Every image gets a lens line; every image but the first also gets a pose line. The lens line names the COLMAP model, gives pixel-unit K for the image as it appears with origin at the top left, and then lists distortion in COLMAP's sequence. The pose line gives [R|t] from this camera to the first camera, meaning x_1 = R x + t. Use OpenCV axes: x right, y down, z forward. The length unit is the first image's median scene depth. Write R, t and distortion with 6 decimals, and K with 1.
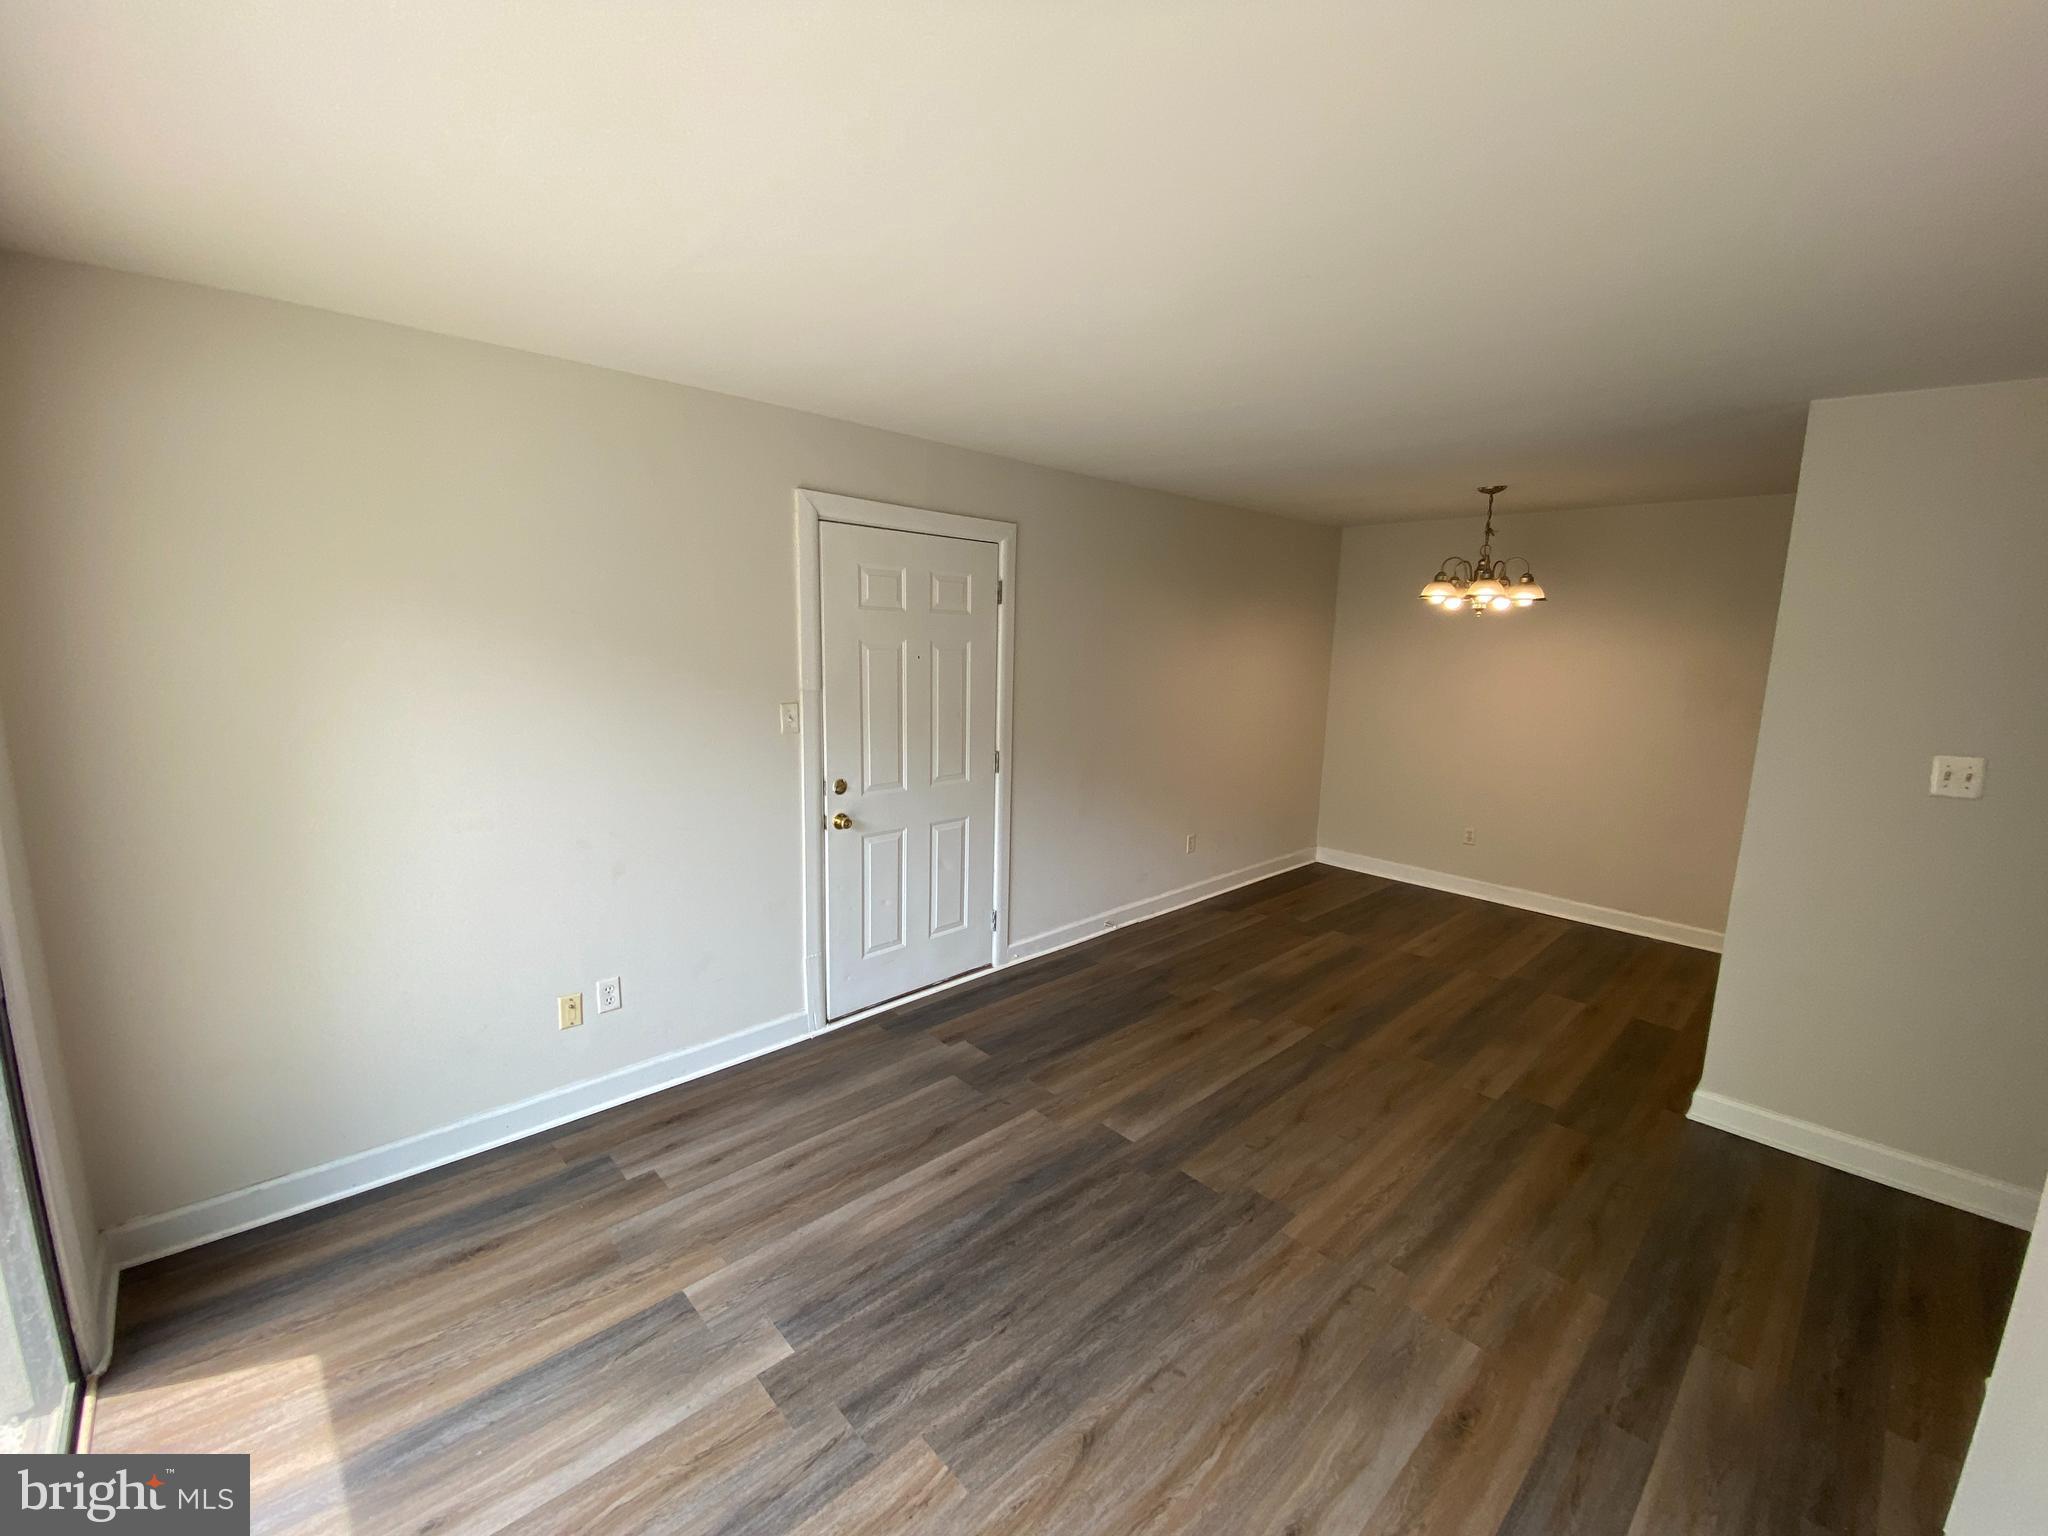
lens RADIAL K [[833.1, 0, 1026.1], [0, 833.1, 768.3], [0, 0, 1]] dist [0.027418, -0.023146]
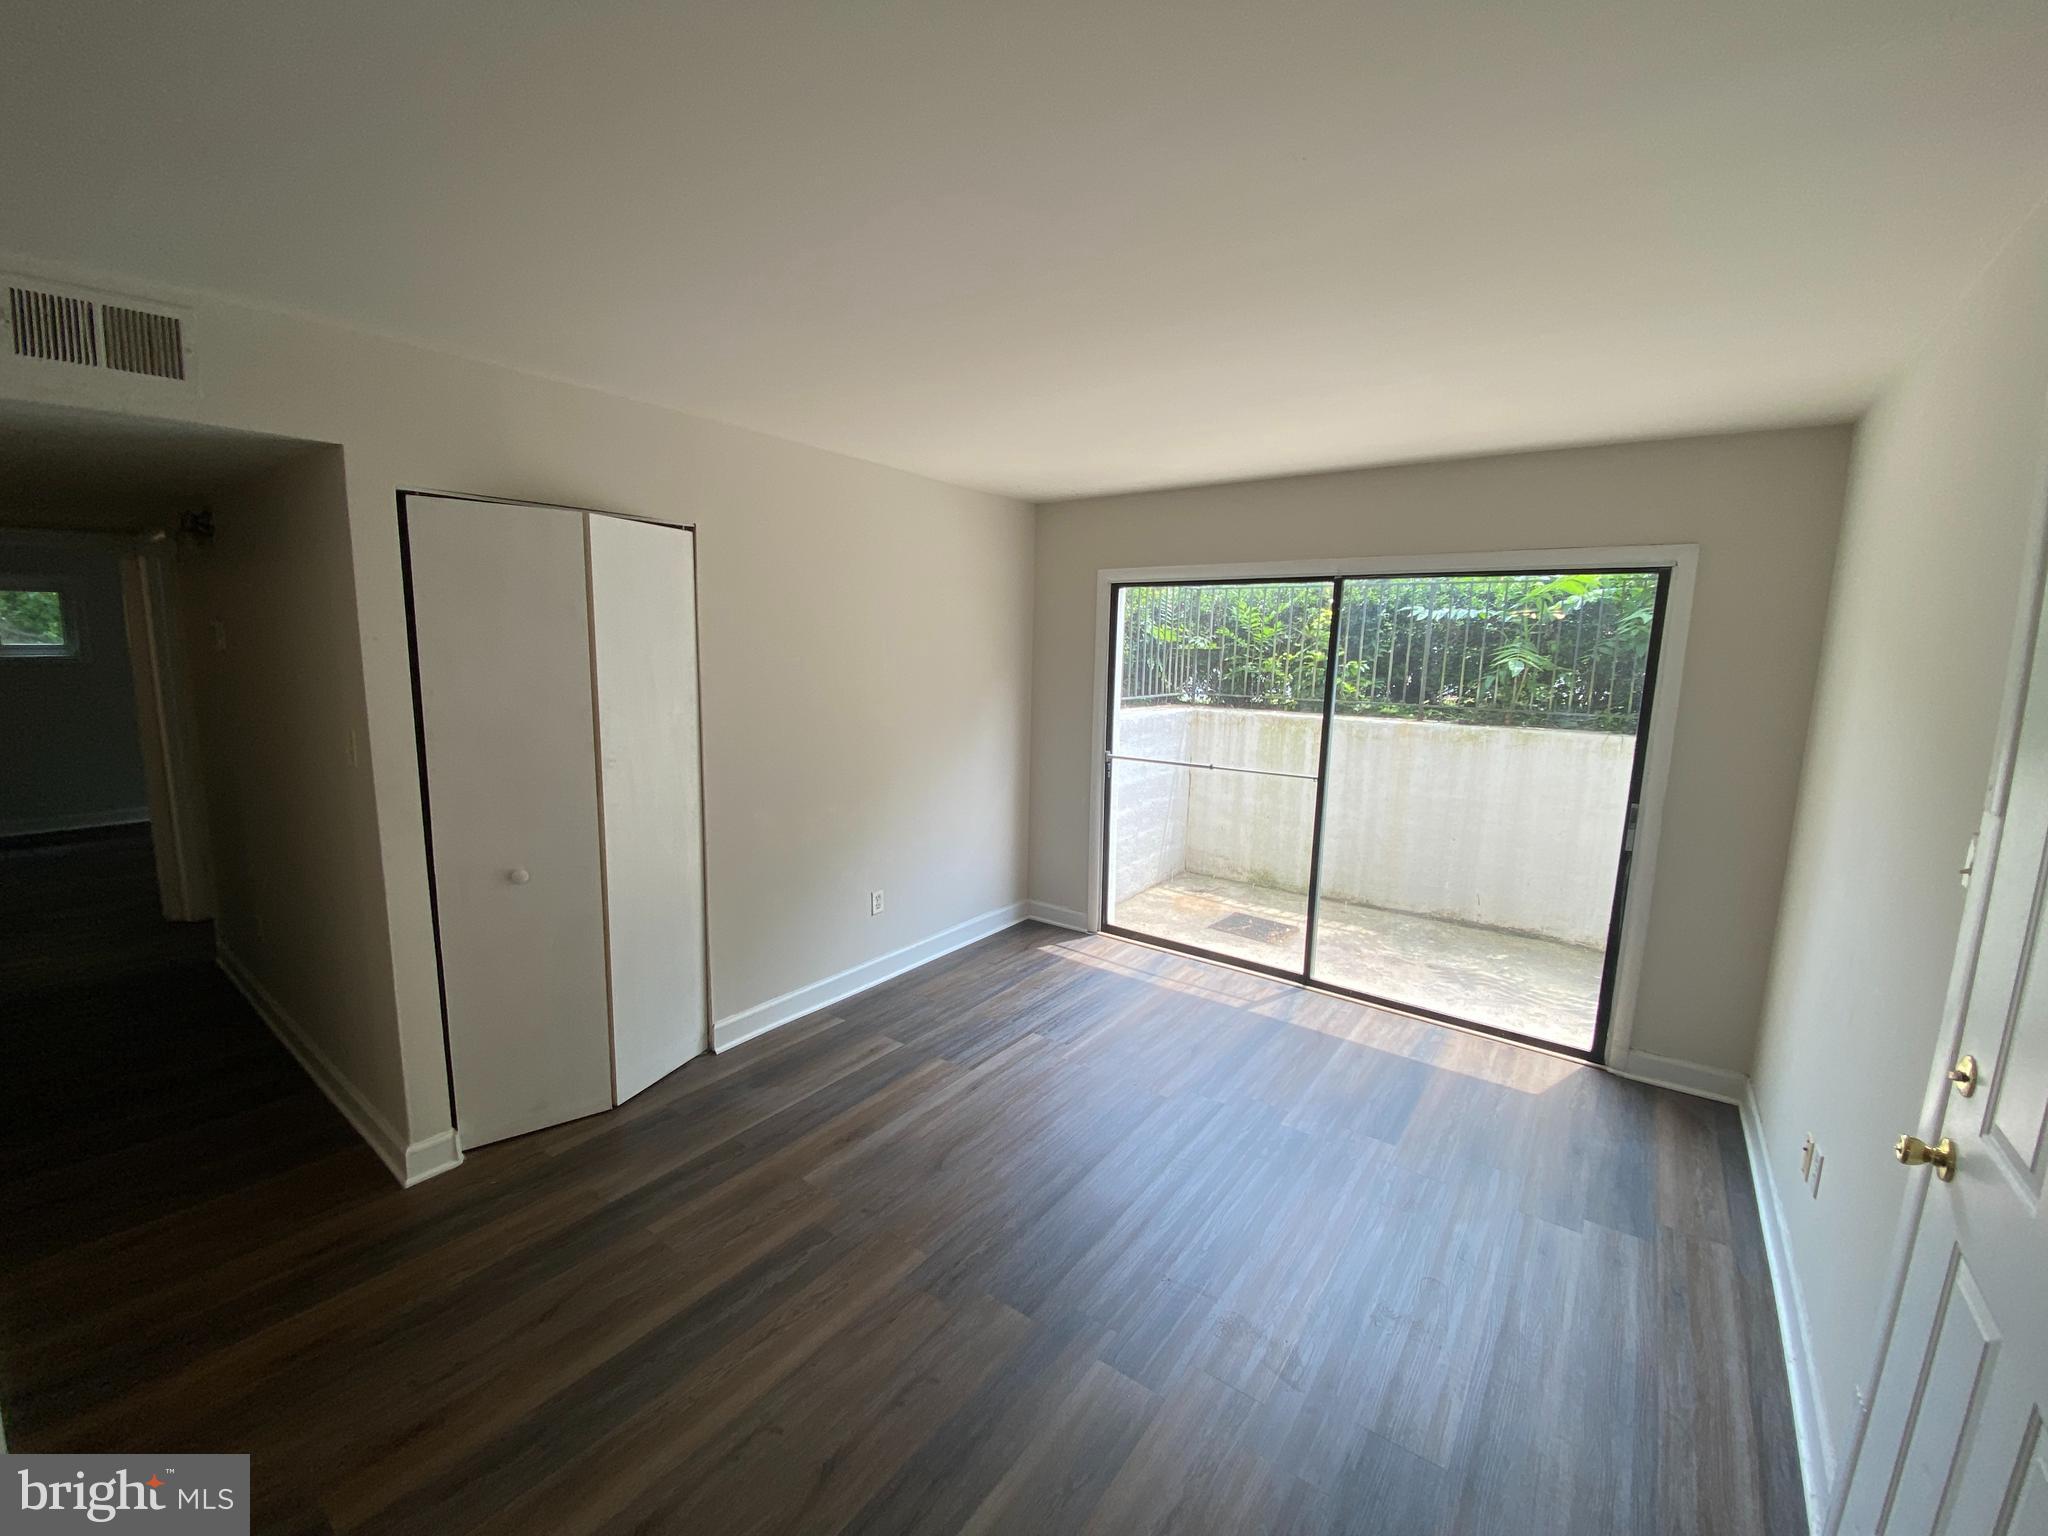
lens RADIAL K [[831.2, 0, 1024.0], [0, 831.2, 768.0], [0, 0, 1]] dist [0.050369, -0.034959]
pose [[-0.982855, -0.019691, -0.183326, 0.256673], [-0.074912, 0.951164, 0.299457, -0.182209], [0.168476, 0.308056, -0.936332, 1.163858]]
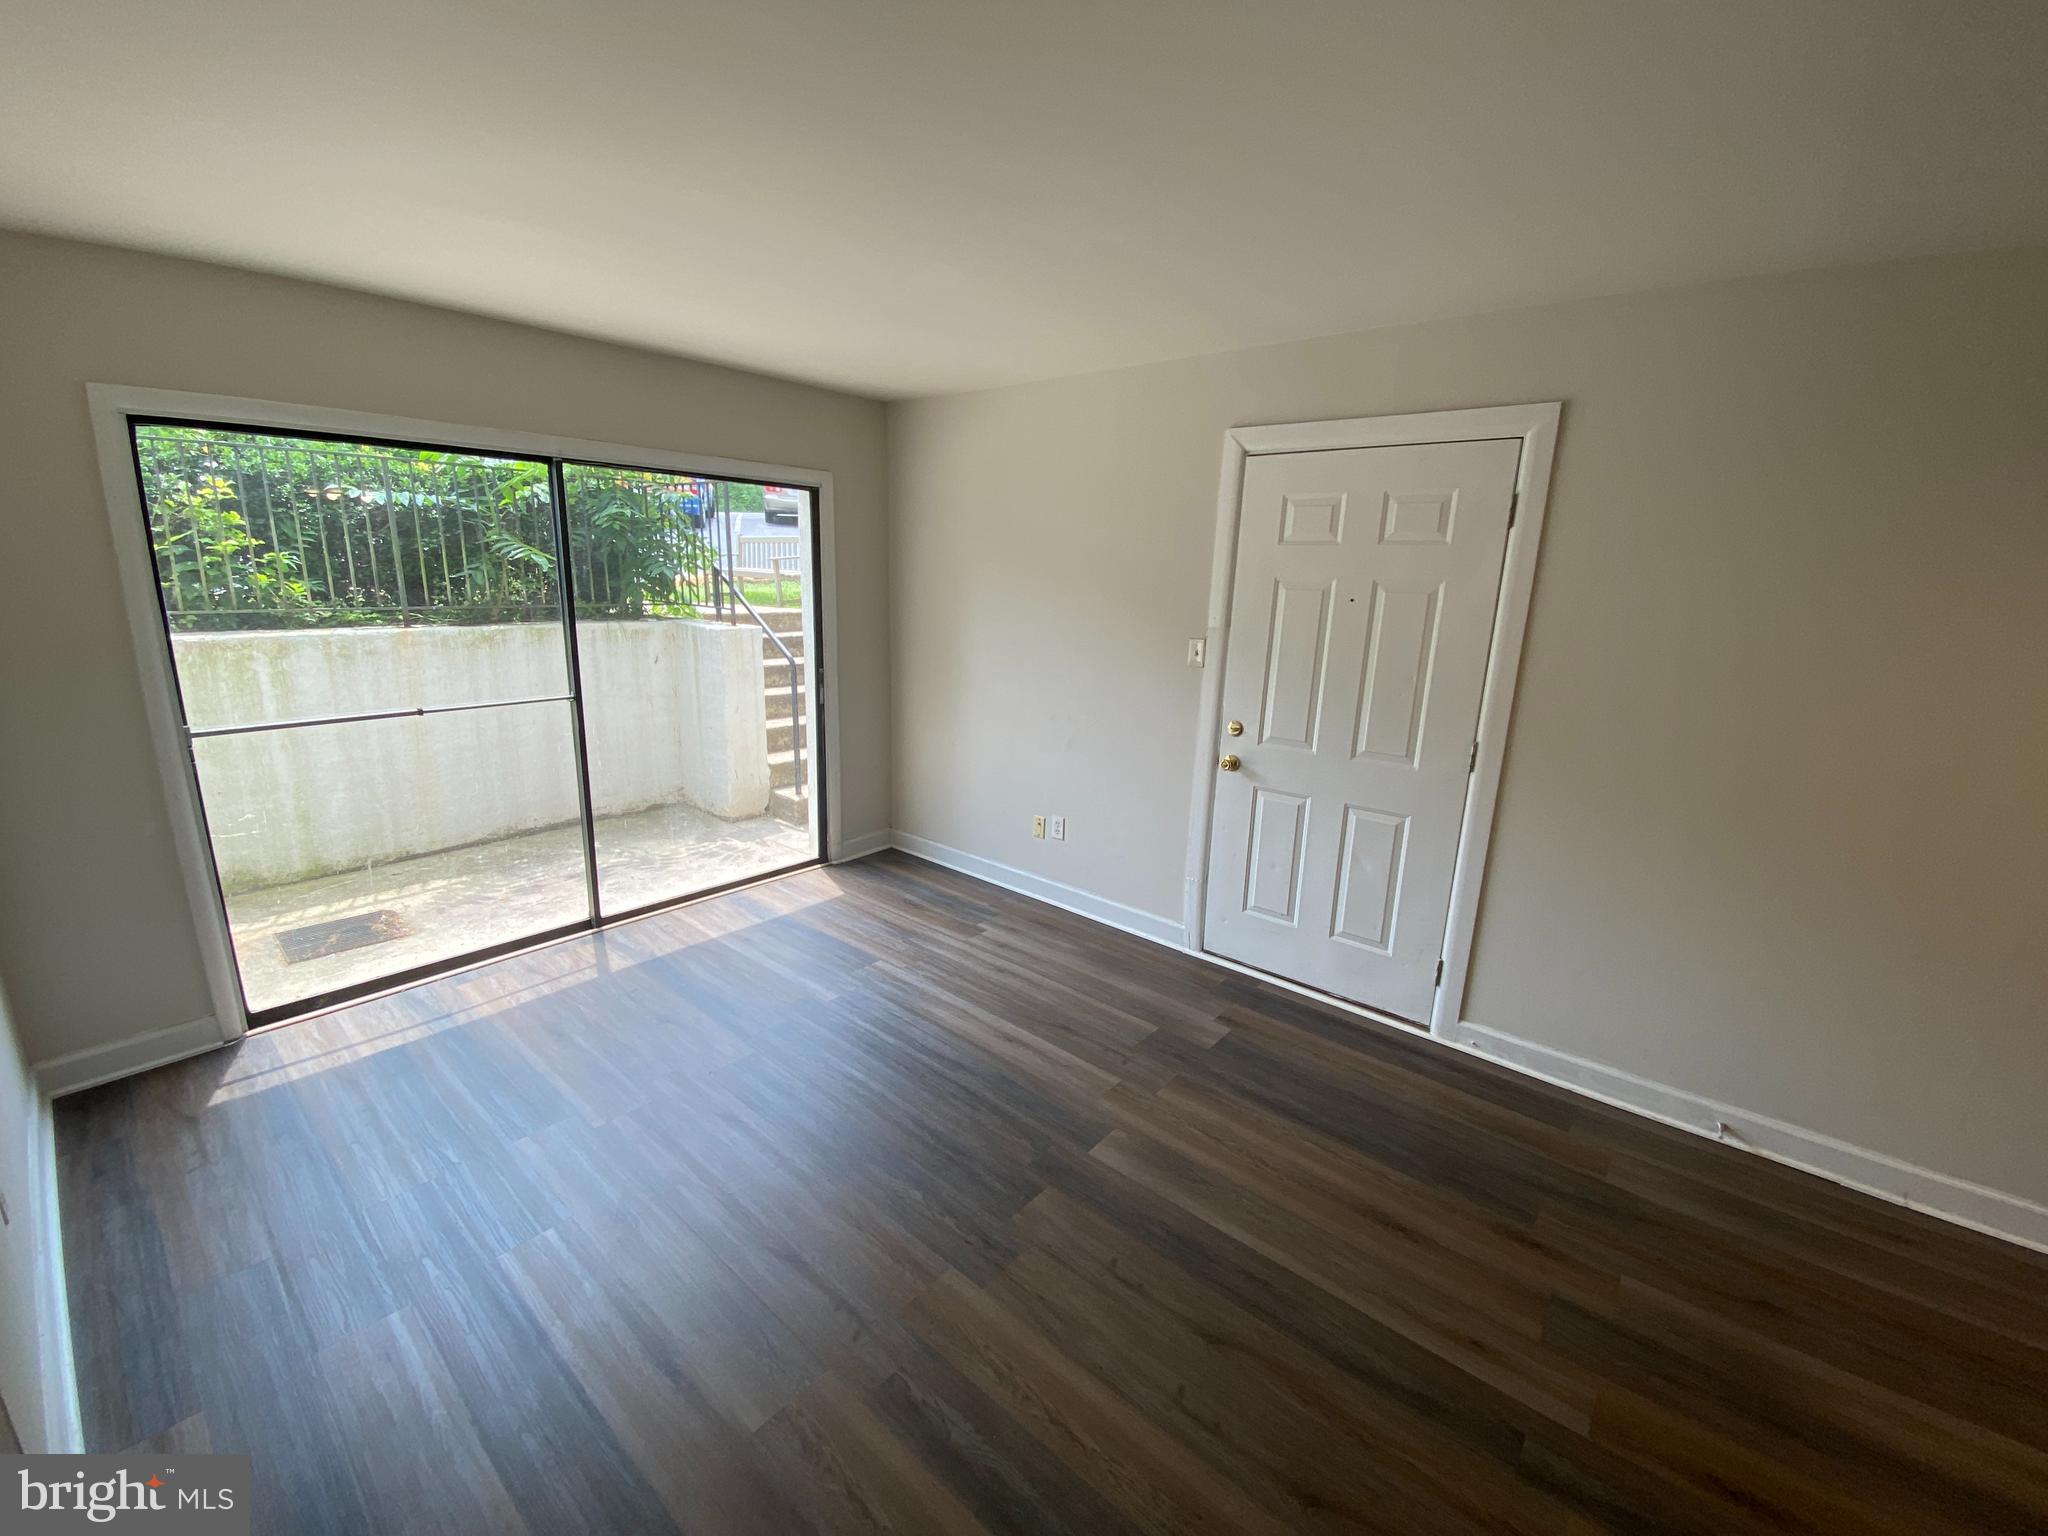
lens RADIAL K [[833.1, 0, 1026.1], [0, 833.1, 768.3], [0, 0, 1]] dist [0.027418, -0.023146]
pose [[0.107098, 0.213258, -0.971108, 0.680887], [-0.187654, 0.963507, 0.190893, -0.070140], [0.976379, 0.161789, 0.143208, 0.581407]]
